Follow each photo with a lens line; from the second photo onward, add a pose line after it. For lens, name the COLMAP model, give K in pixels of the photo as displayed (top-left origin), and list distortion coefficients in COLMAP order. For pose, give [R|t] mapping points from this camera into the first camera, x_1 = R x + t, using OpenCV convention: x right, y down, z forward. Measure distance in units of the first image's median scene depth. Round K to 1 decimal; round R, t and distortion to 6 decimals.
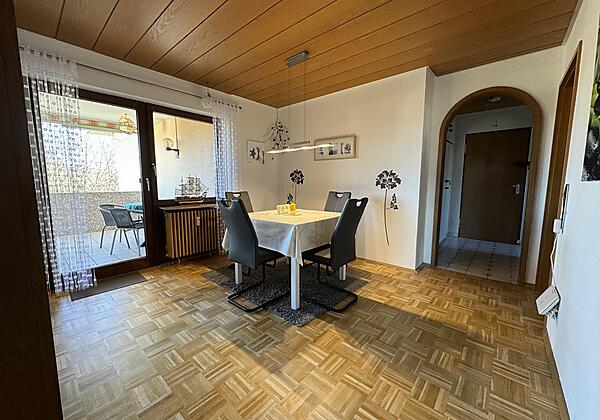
lens RADIAL K [[239.6, 0, 298.6], [0, 239.6, 210.0], [0, 0, 1]] dist [-0.000851, -0.000152]
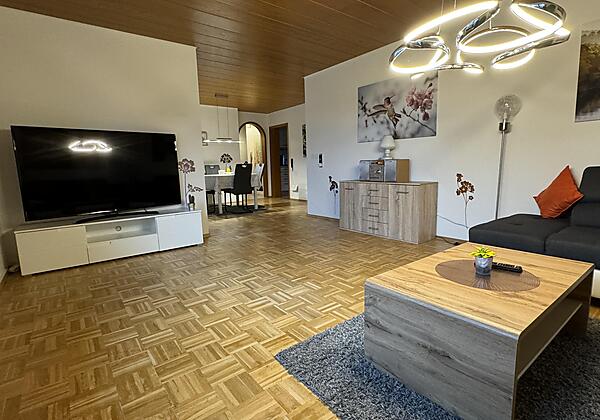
lens RADIAL K [[307.4, 0, 299.1], [0, 307.4, 208.6], [0, 0, 1]] dist [0.002444, -0.000070]
pose [[0.193634, -0.147827, 0.969873, -1.879119], [0.137857, 0.982874, 0.122286, 0.048271], [-0.971340, 0.110025, 0.210697, -0.059322]]
